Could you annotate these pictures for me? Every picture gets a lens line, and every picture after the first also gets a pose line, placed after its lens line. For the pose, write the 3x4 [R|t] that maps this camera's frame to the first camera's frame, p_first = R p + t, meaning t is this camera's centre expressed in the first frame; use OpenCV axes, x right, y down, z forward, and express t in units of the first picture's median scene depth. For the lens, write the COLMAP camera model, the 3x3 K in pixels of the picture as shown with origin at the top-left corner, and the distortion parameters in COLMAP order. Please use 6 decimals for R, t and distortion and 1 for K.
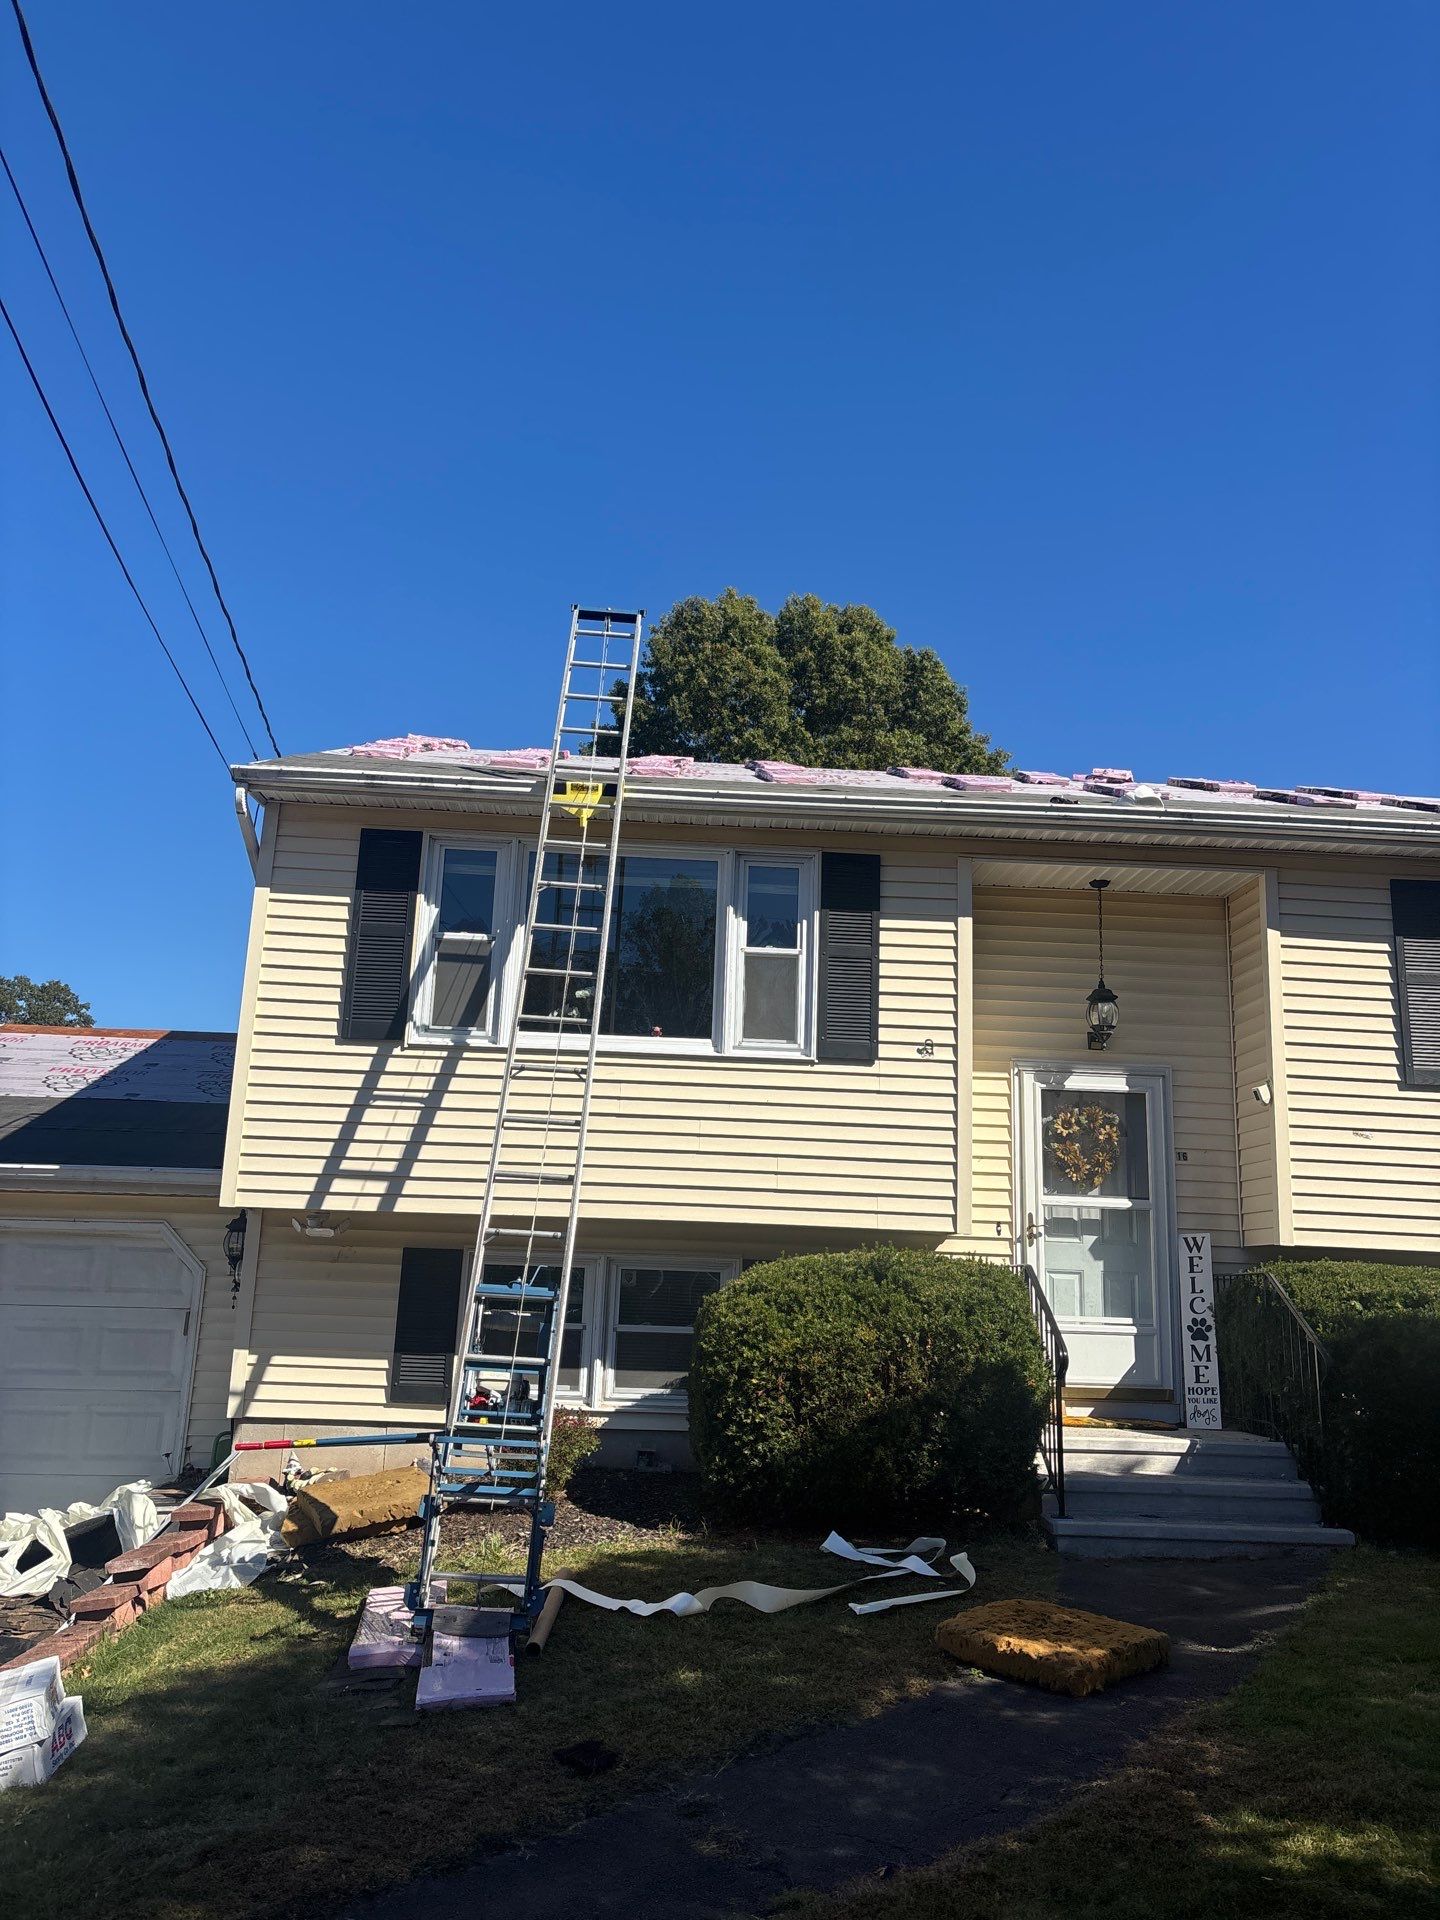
lens RADIAL K [[1455.9, 0, 720.7], [0, 1455.9, 946.6], [0, 0, 1]] dist [0.059495, -0.071707]
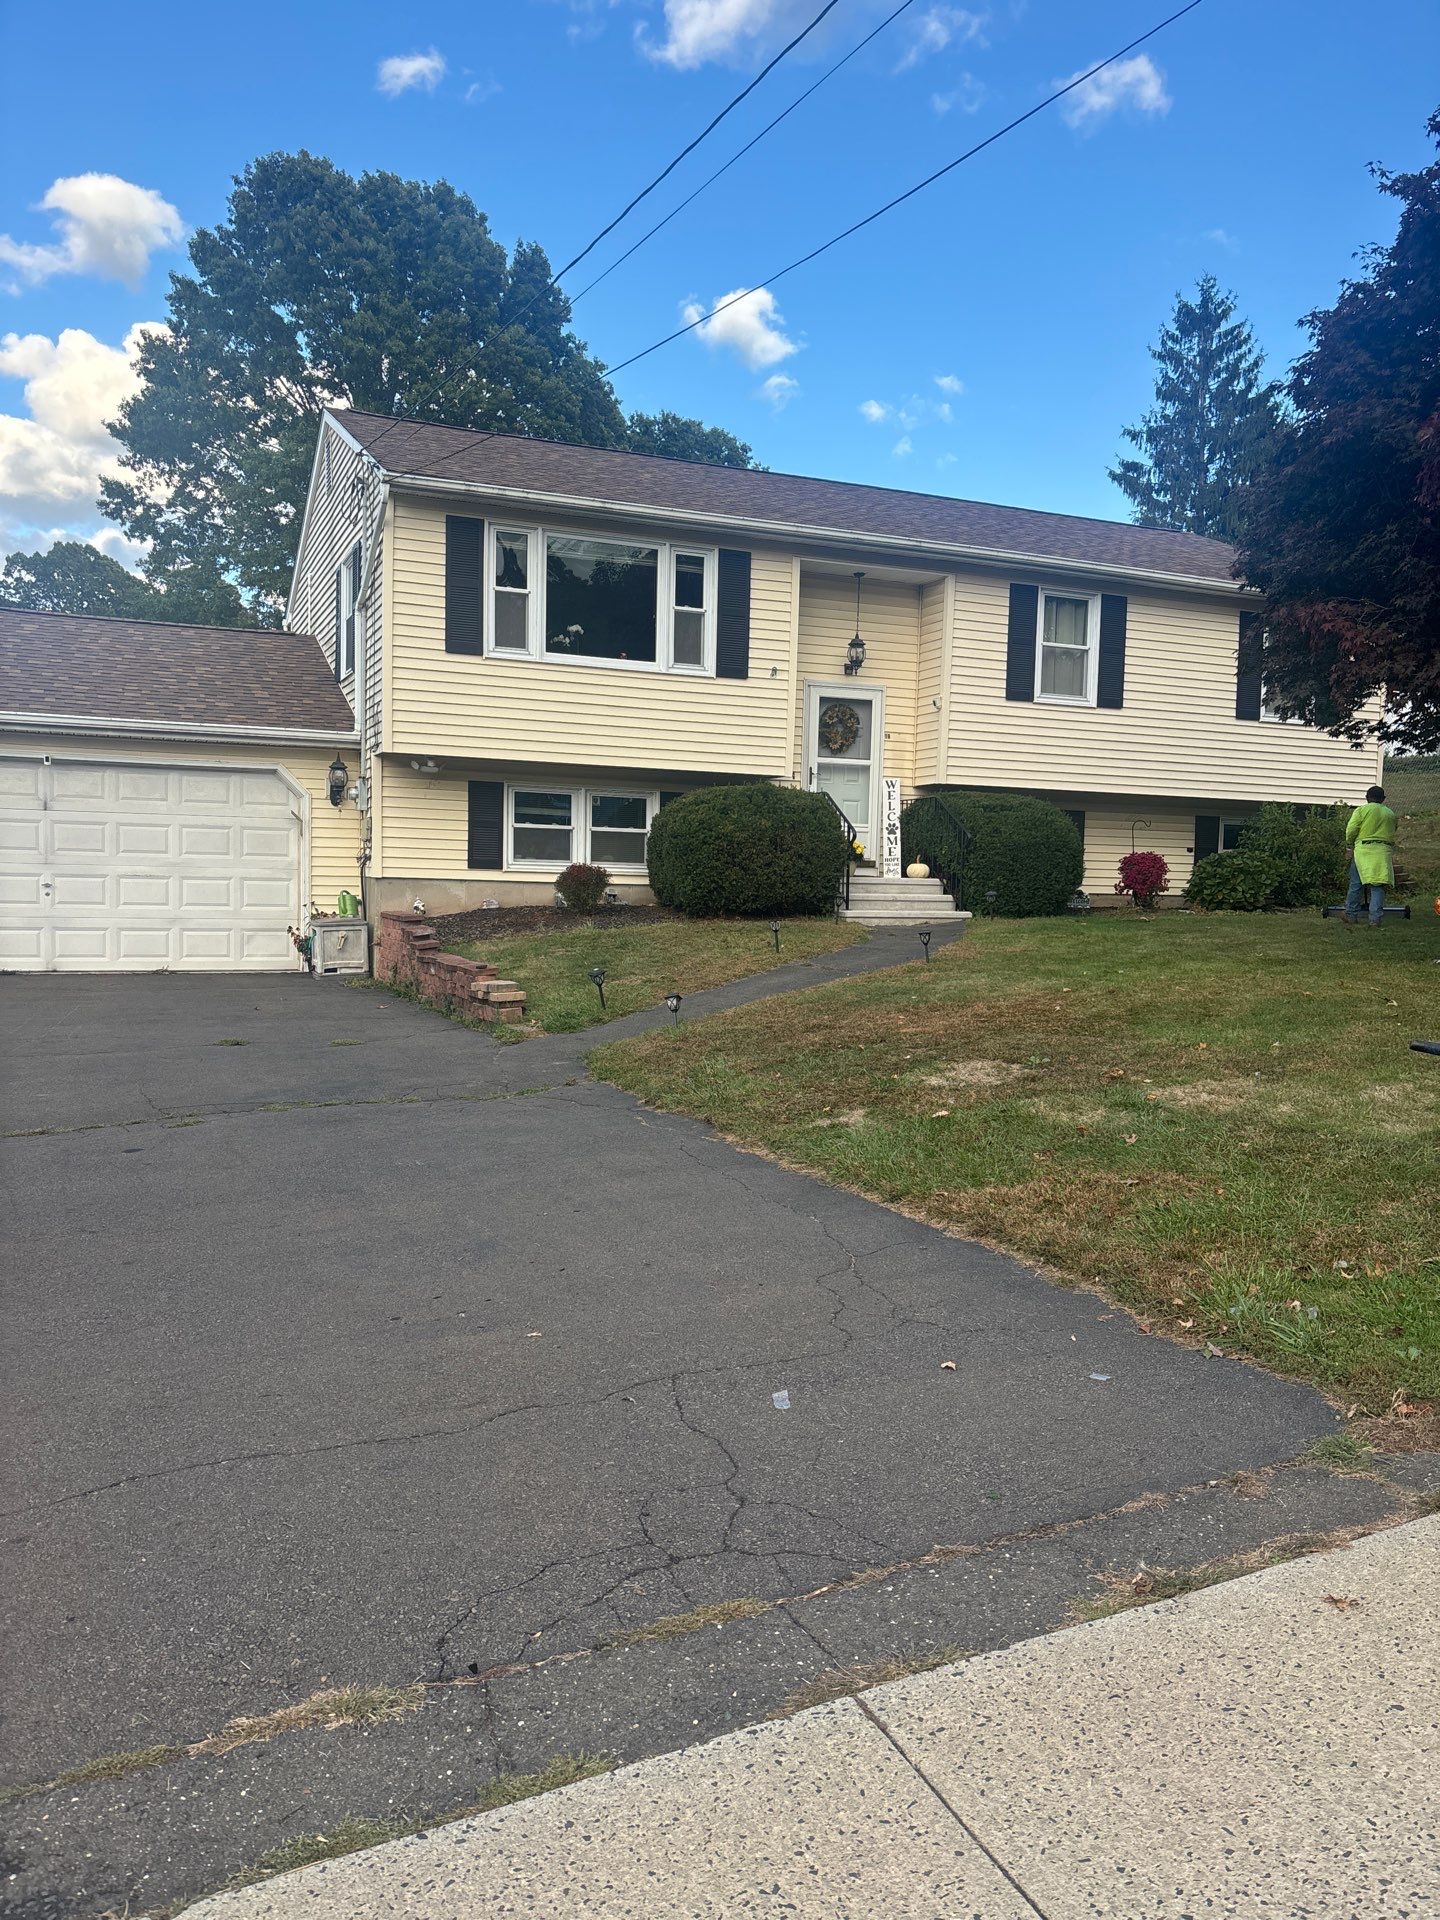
lens RADIAL K [[1406.8, 0, 780.7], [0, 1406.8, 949.0], [0, 0, 1]] dist [0.047901, -0.006397]
pose [[0.931295, -0.032391, 0.362822, -0.478091], [-0.073398, 0.958923, 0.274008, -0.076069], [-0.356794, -0.281813, 0.890663, -0.610872]]
